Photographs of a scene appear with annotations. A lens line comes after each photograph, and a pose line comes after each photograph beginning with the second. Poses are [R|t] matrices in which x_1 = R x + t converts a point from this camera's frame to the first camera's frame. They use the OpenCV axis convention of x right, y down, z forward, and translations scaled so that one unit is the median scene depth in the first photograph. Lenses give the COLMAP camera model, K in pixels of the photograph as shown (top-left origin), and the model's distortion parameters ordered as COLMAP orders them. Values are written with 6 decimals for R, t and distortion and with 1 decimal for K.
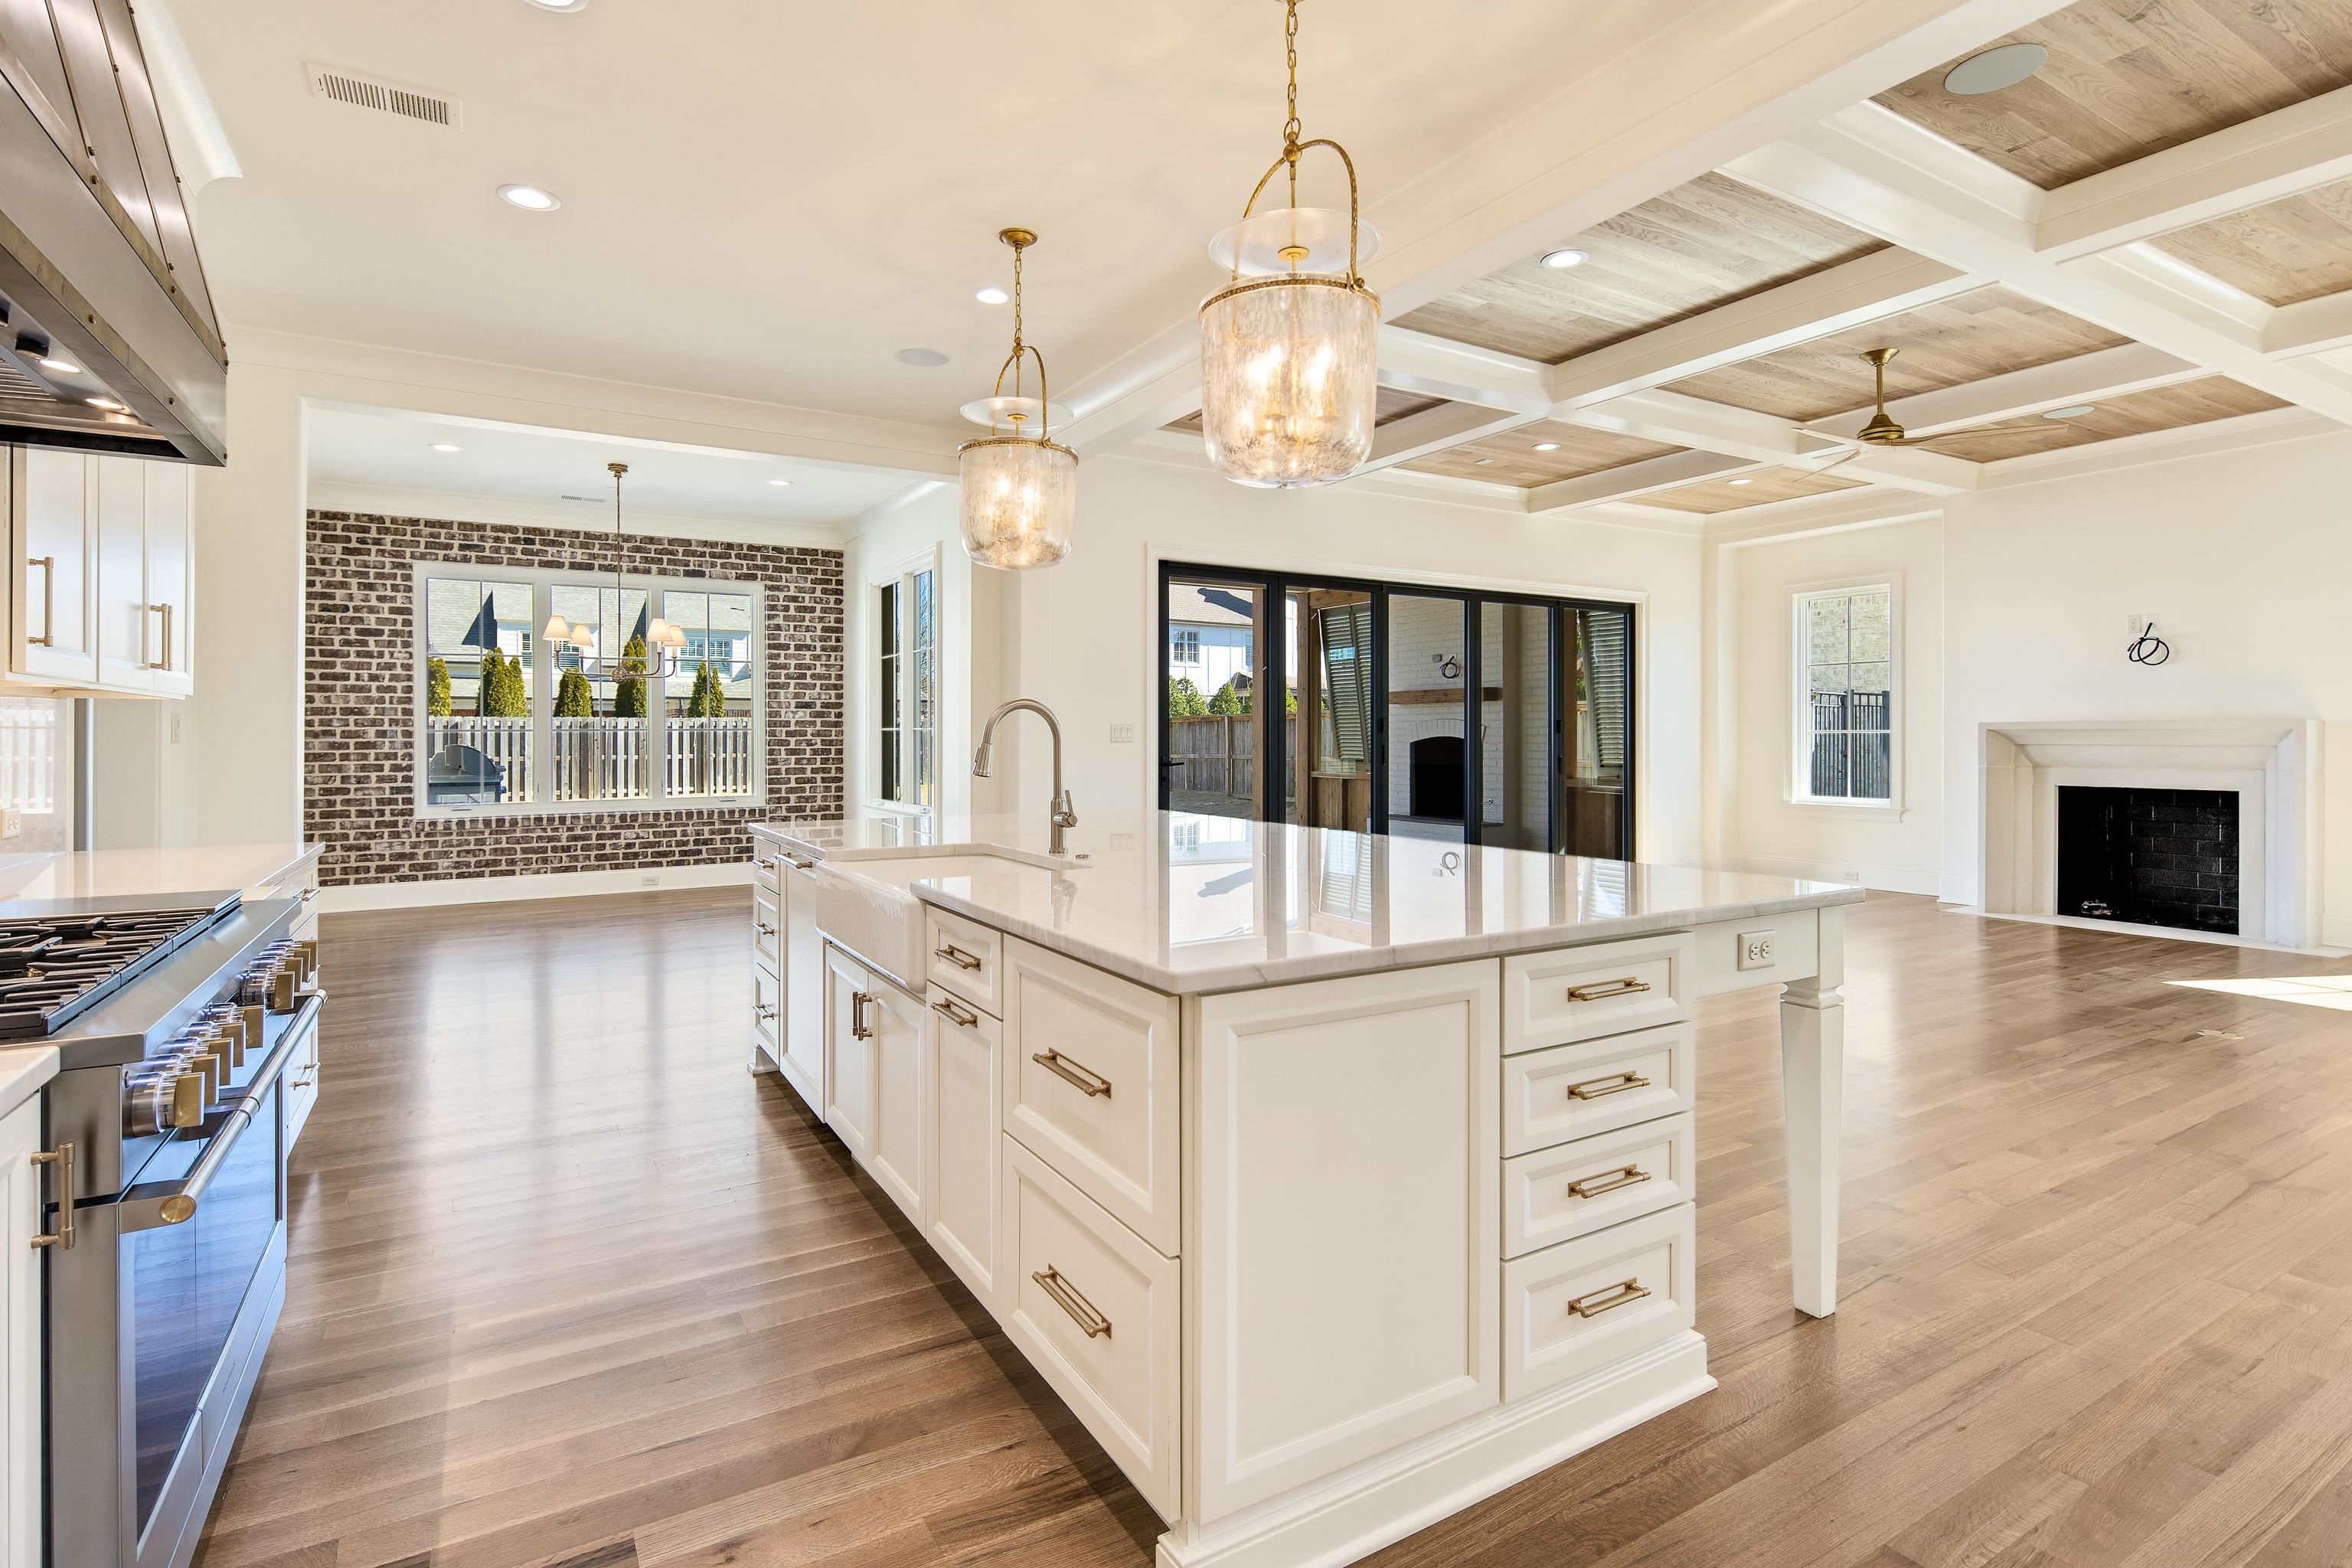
lens RADIAL K [[1145.7, 0, 1158.0], [0, 1145.7, 731.3], [0, 0, 1]] dist [0.006275, -0.003040]
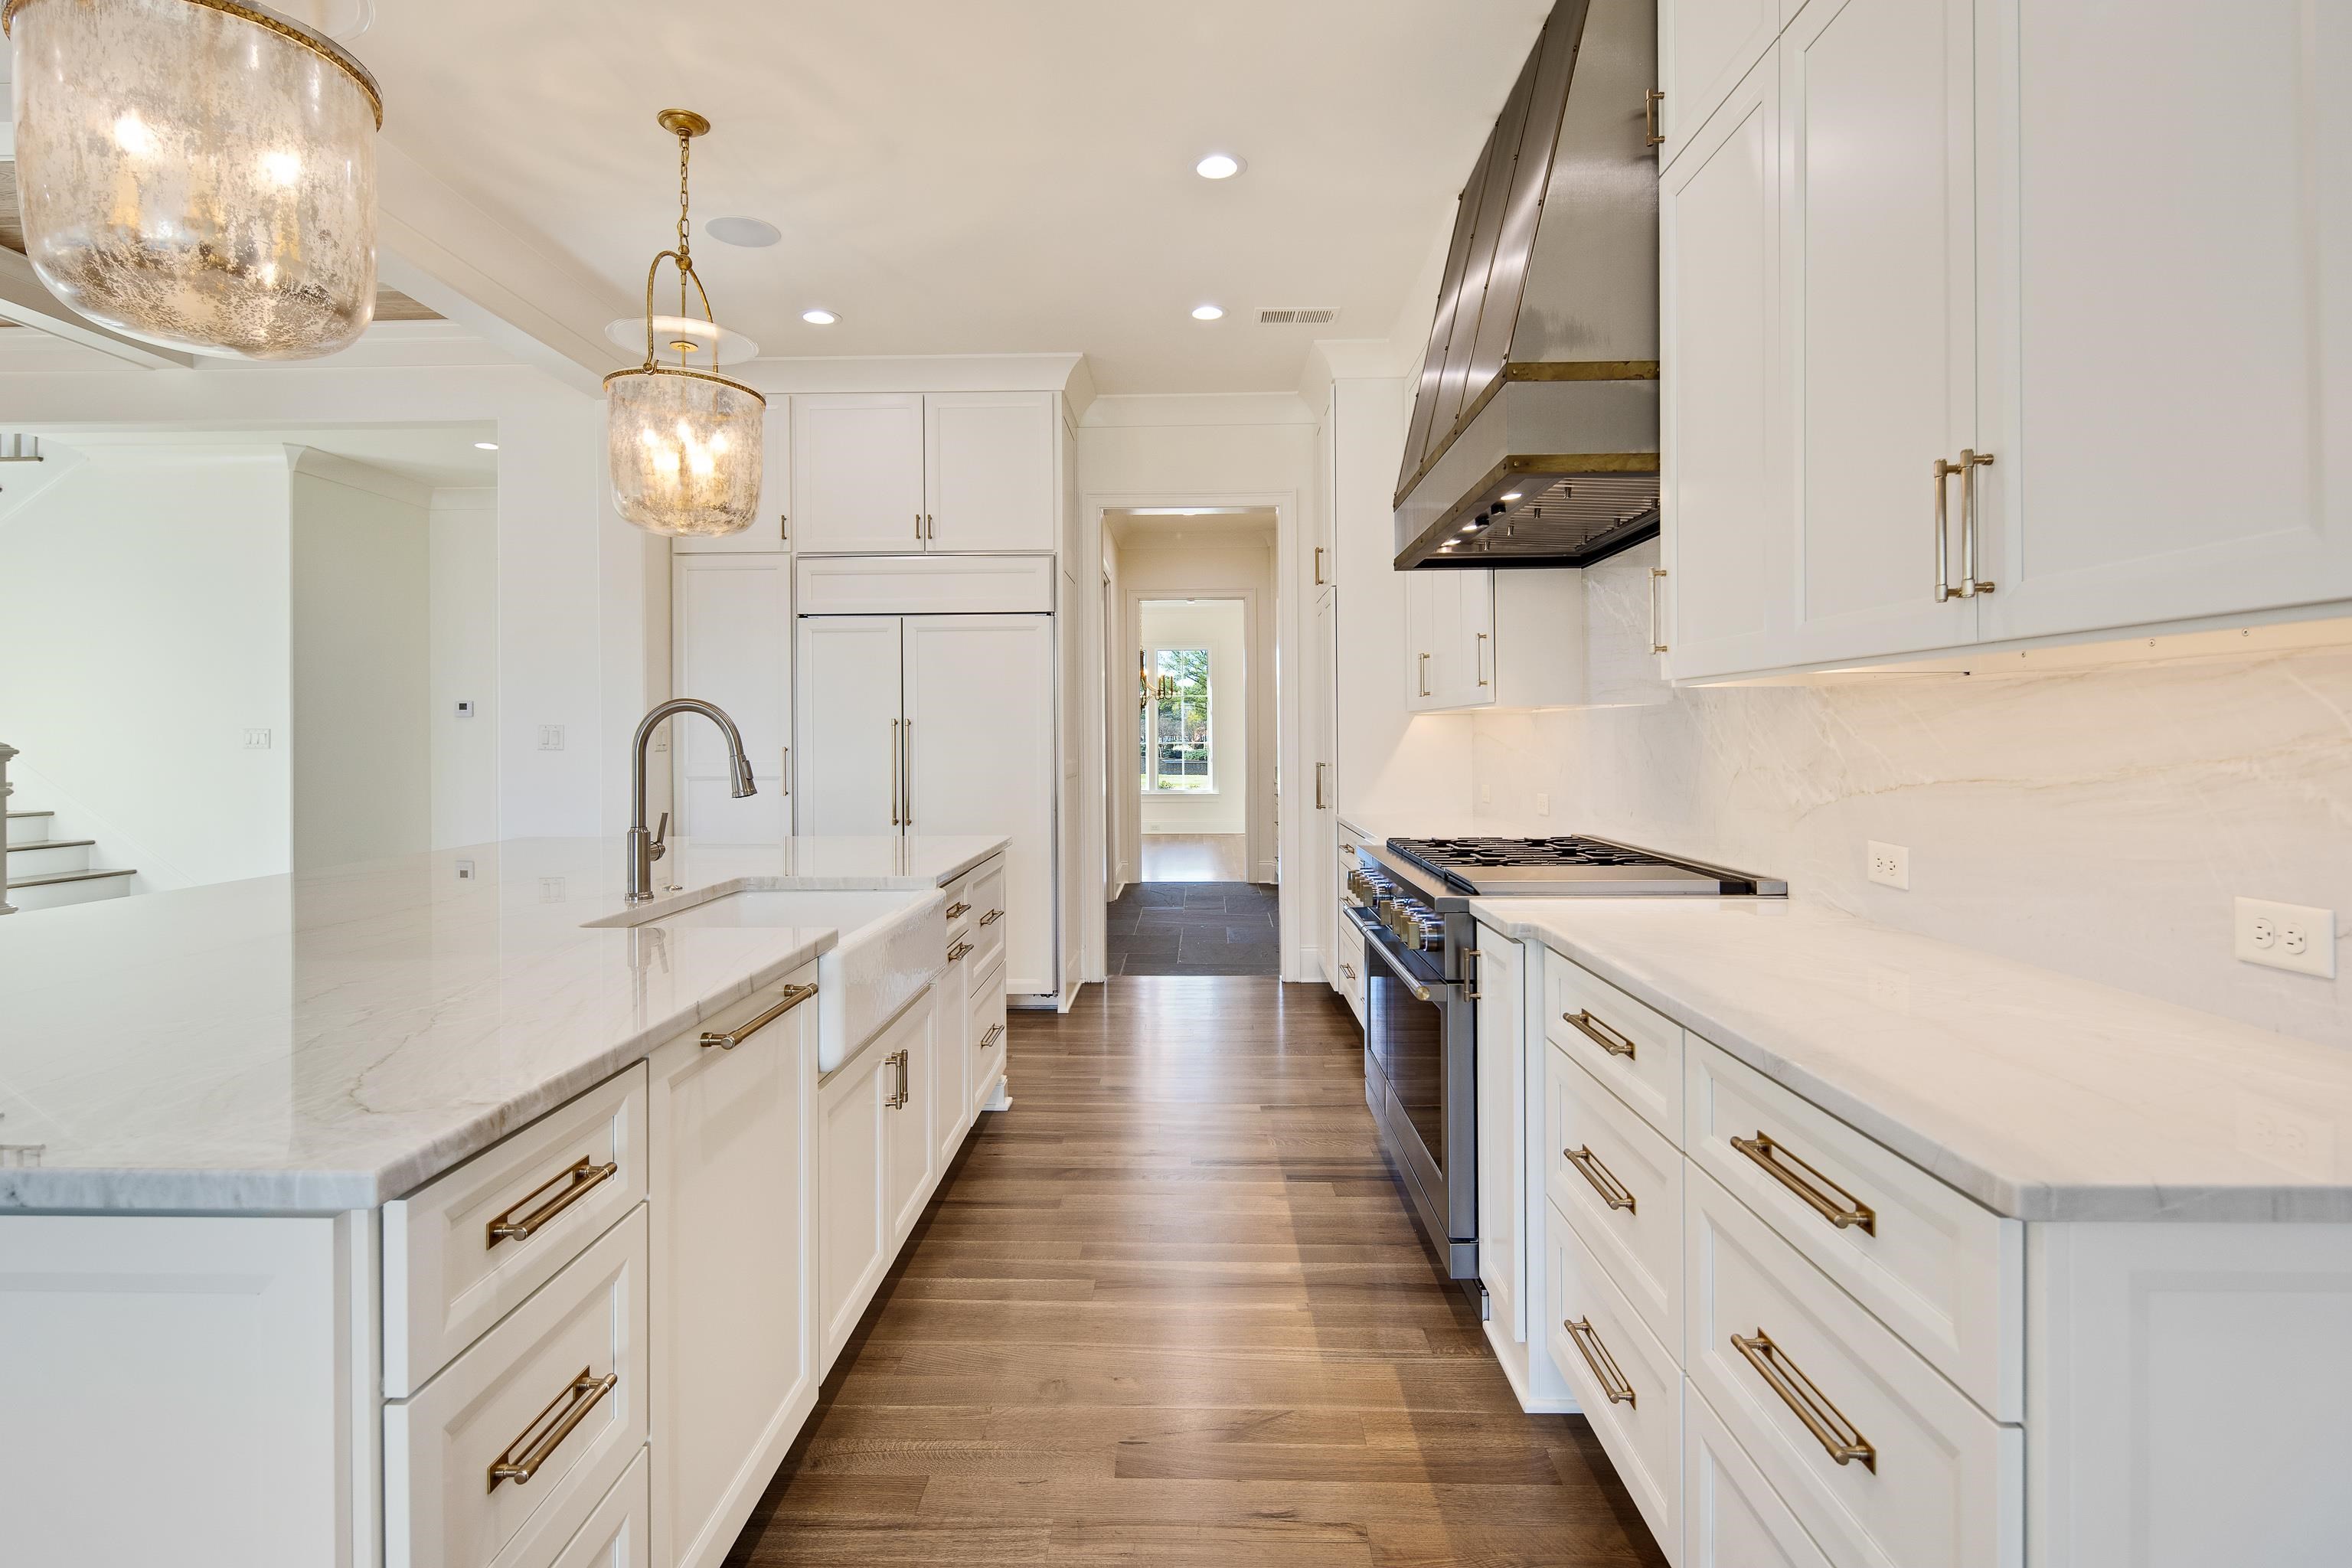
lens RADIAL K [[1145.7, 0, 1161.1], [0, 1145.7, 736.1], [0, 0, 1]] dist [0.006275, -0.003040]
pose [[-0.852807, 0.009546, 0.522140, -0.303581], [0.004028, 0.999923, -0.011704, 0.003080], [-0.522211, -0.007878, -0.852780, 0.569426]]
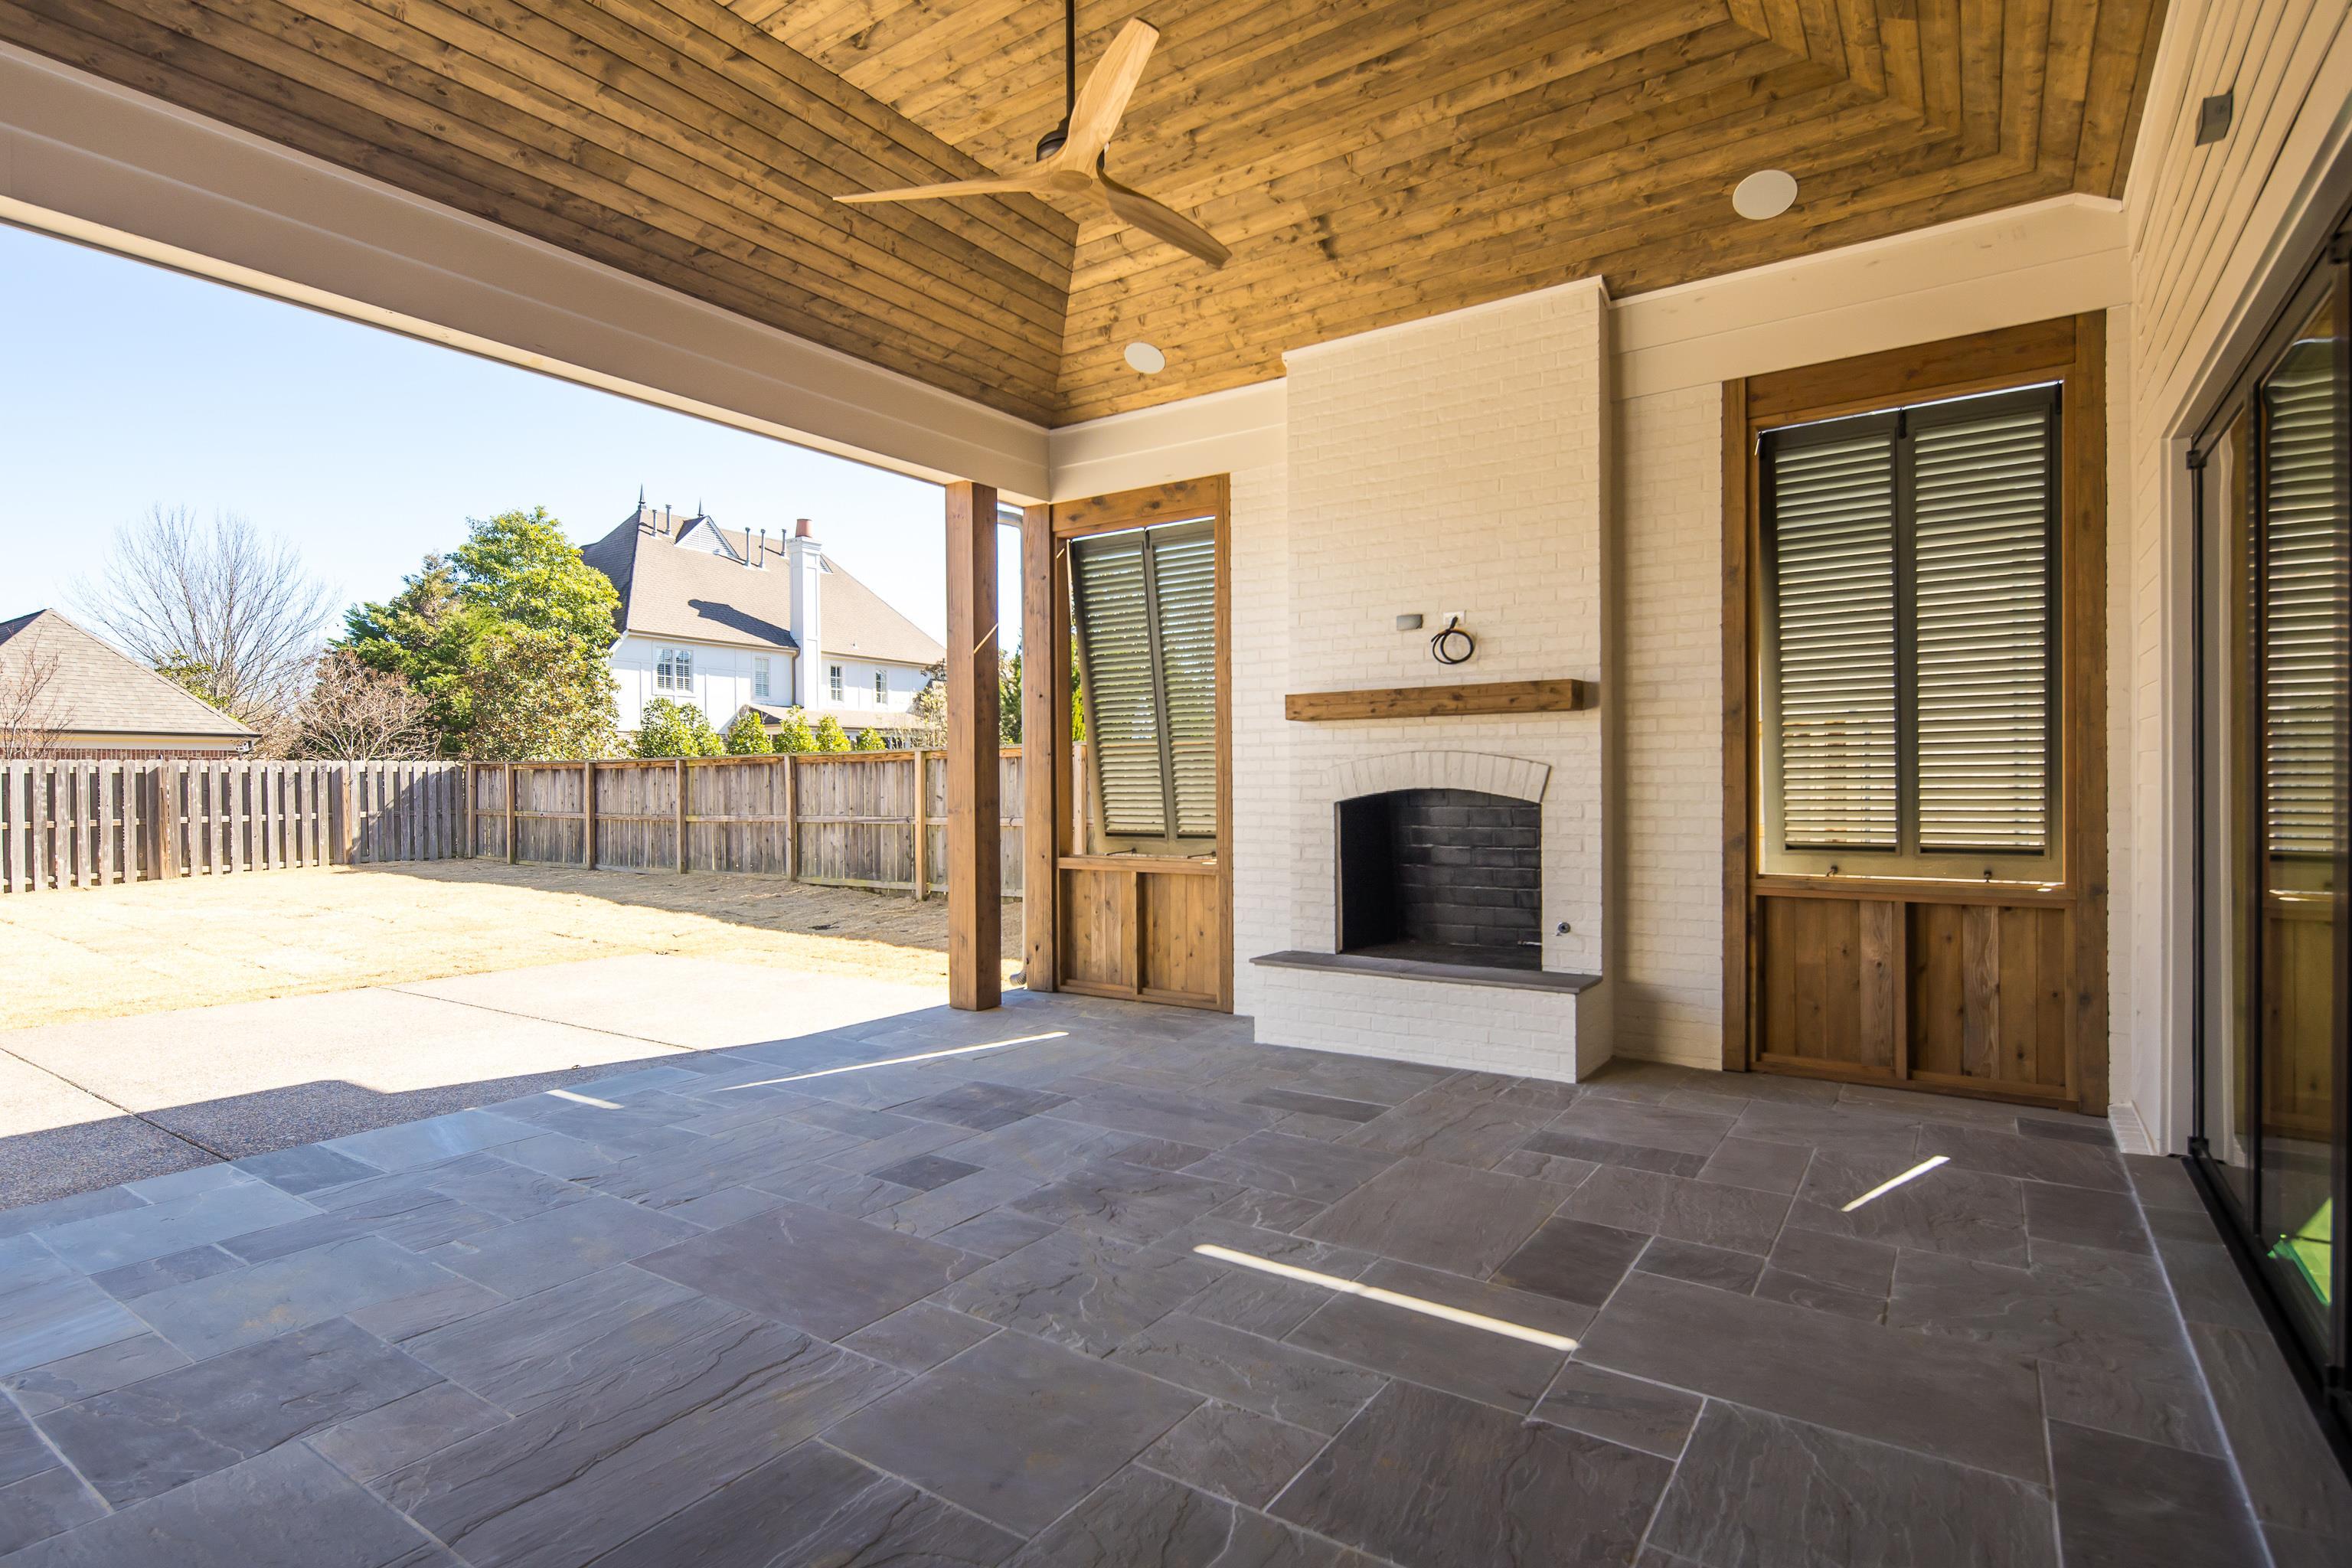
lens RADIAL K [[1160.0, 0, 1196.4], [0, 1160.0, 785.4], [0, 0, 1]] dist [0.004360, 0.000157]
pose [[0.895005, -0.007066, 0.446001, -0.075882], [0.004568, 0.999967, 0.006677, -0.000177], [-0.446034, -0.003939, 0.895008, 0.946850]]
